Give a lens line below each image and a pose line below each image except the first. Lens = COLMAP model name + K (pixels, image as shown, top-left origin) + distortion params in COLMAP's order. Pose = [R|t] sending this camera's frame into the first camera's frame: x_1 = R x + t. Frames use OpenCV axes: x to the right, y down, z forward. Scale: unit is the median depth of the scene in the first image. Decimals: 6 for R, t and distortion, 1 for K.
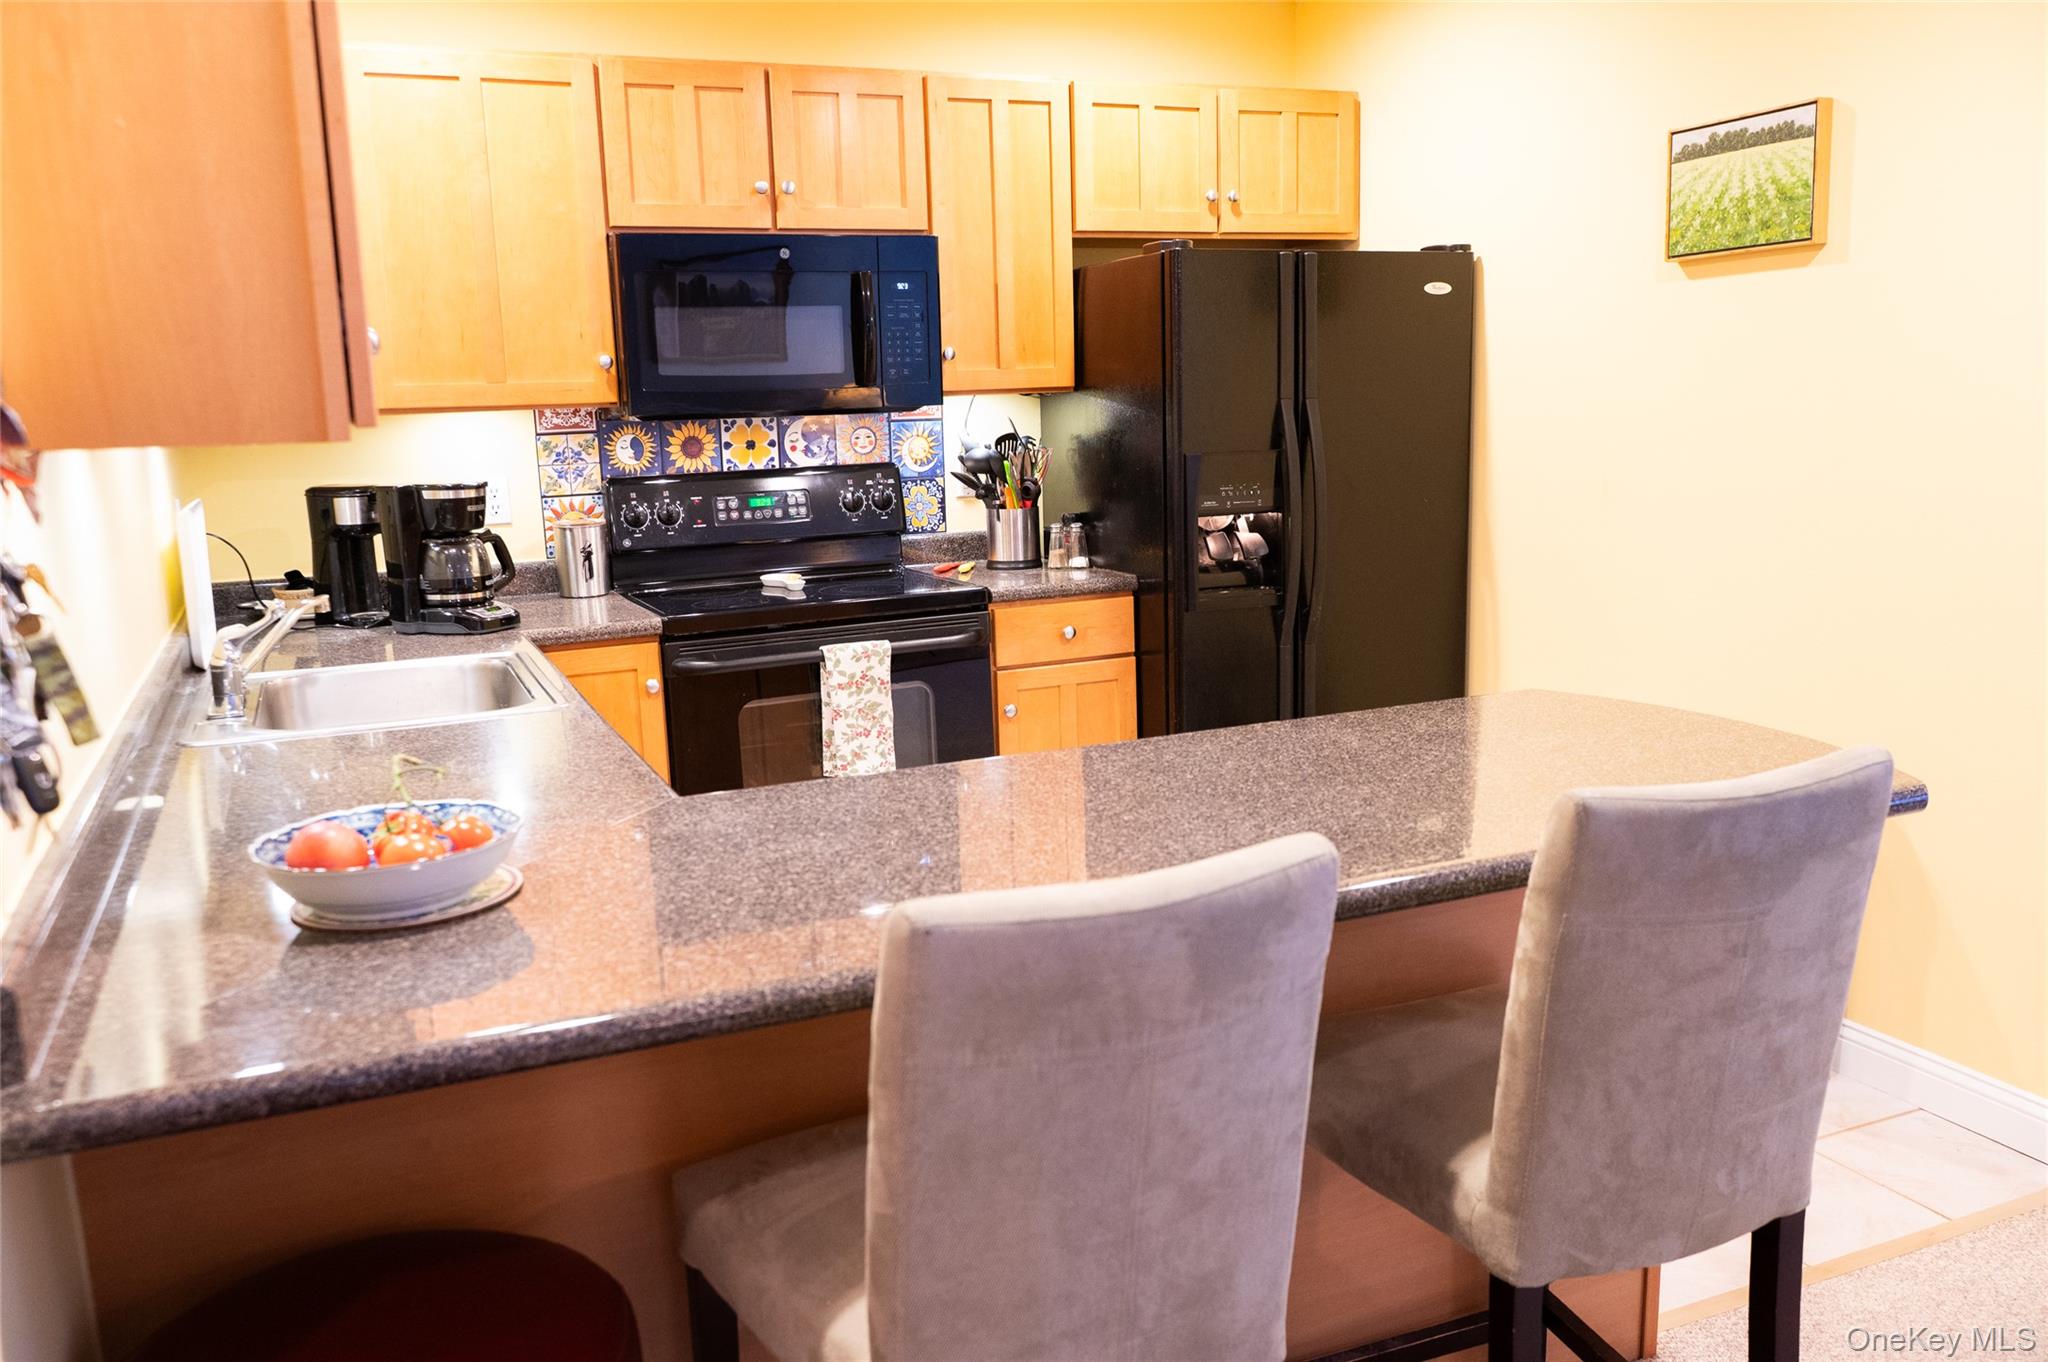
lens RADIAL K [[1631.1, 0, 1020.8], [0, 1631.1, 685.2], [0, 0, 1]] dist [0.003047, -0.012938]
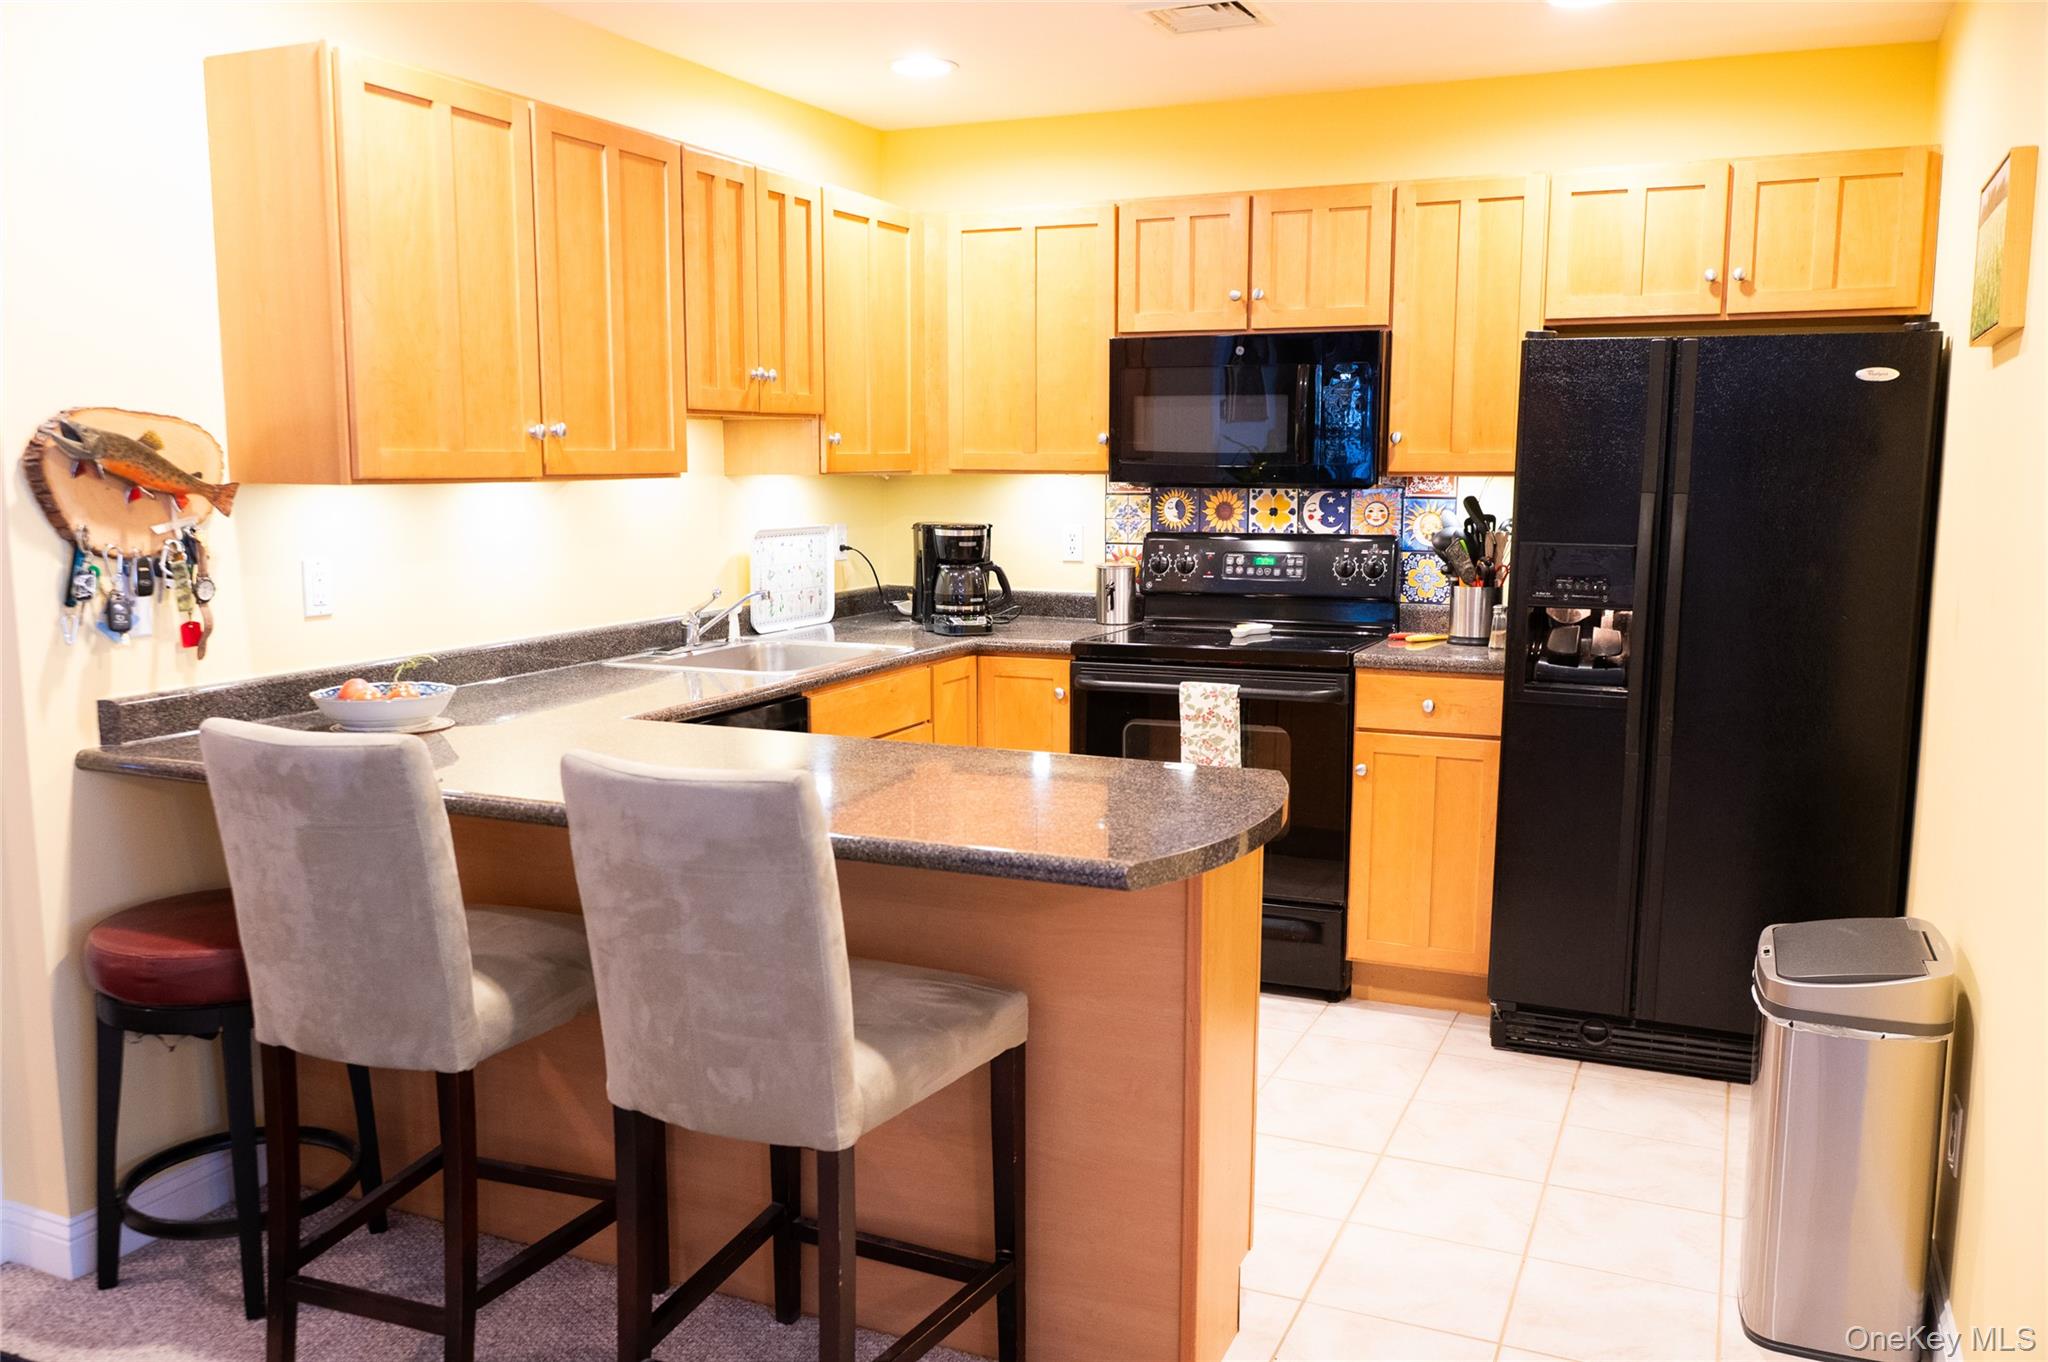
lens RADIAL K [[1631.1, 0, 1010.9], [0, 1631.1, 685.9], [0, 0, 1]] dist [0.003047, -0.012938]
pose [[0.670113, 0.132220, -0.730388, 0.610906], [-0.157124, 0.986976, 0.034512, -0.039079], [0.725438, 0.091634, 0.682160, 0.096003]]
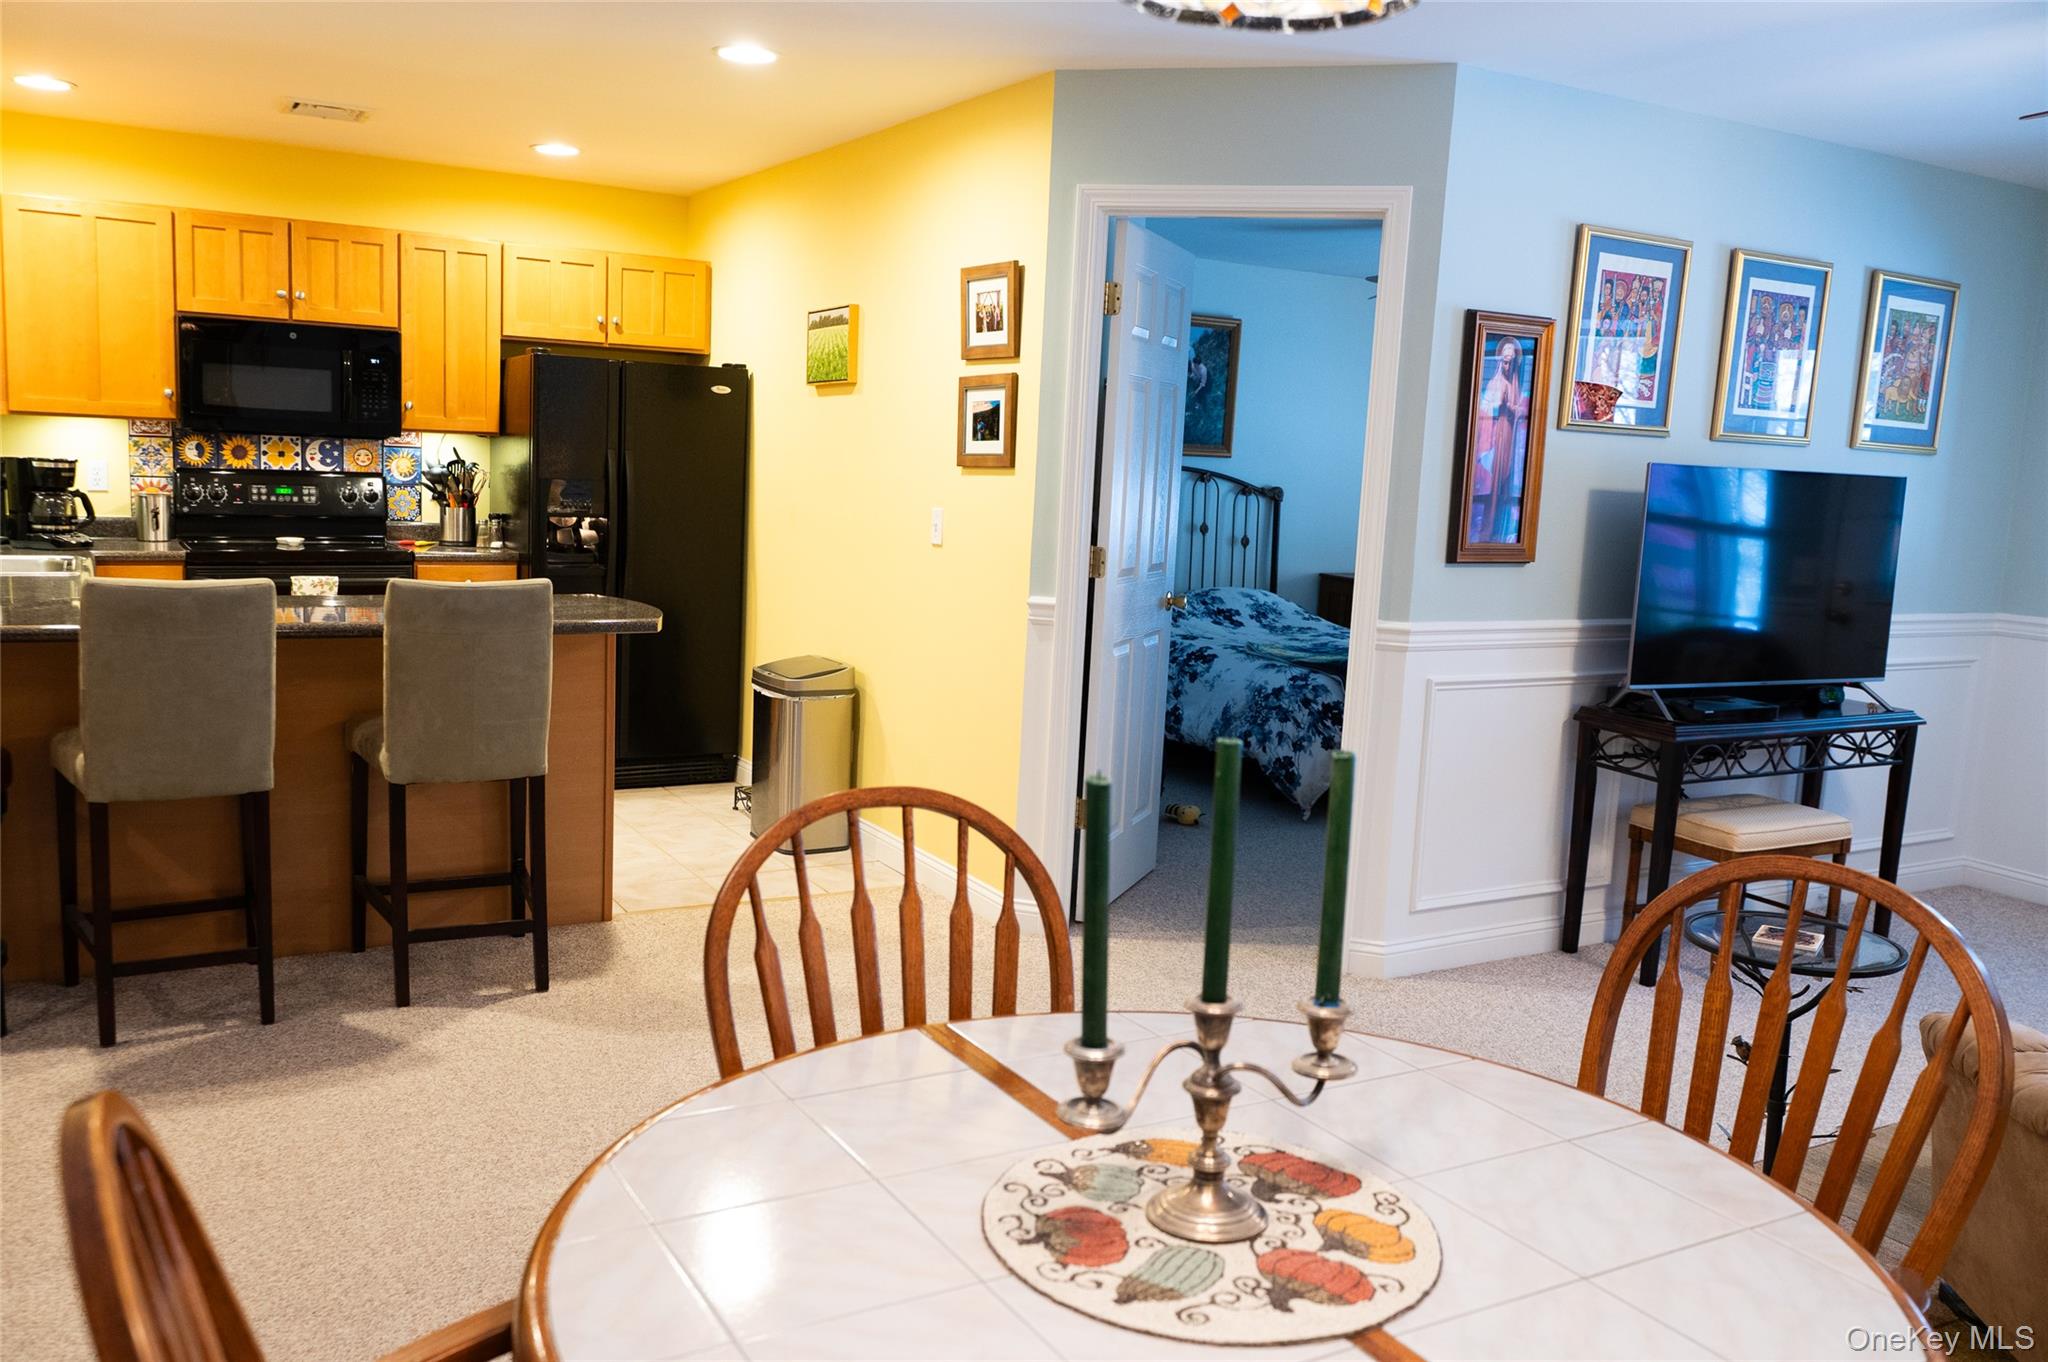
lens RADIAL K [[1631.1, 0, 1018.2], [0, 1631.1, 682.0], [0, 0, 1]] dist [0.003047, -0.012938]
pose [[0.991070, 0.059716, 0.119224, 0.379173], [-0.054328, 0.997372, -0.047942, 0.111248], [-0.121774, 0.041037, 0.991709, -0.648032]]
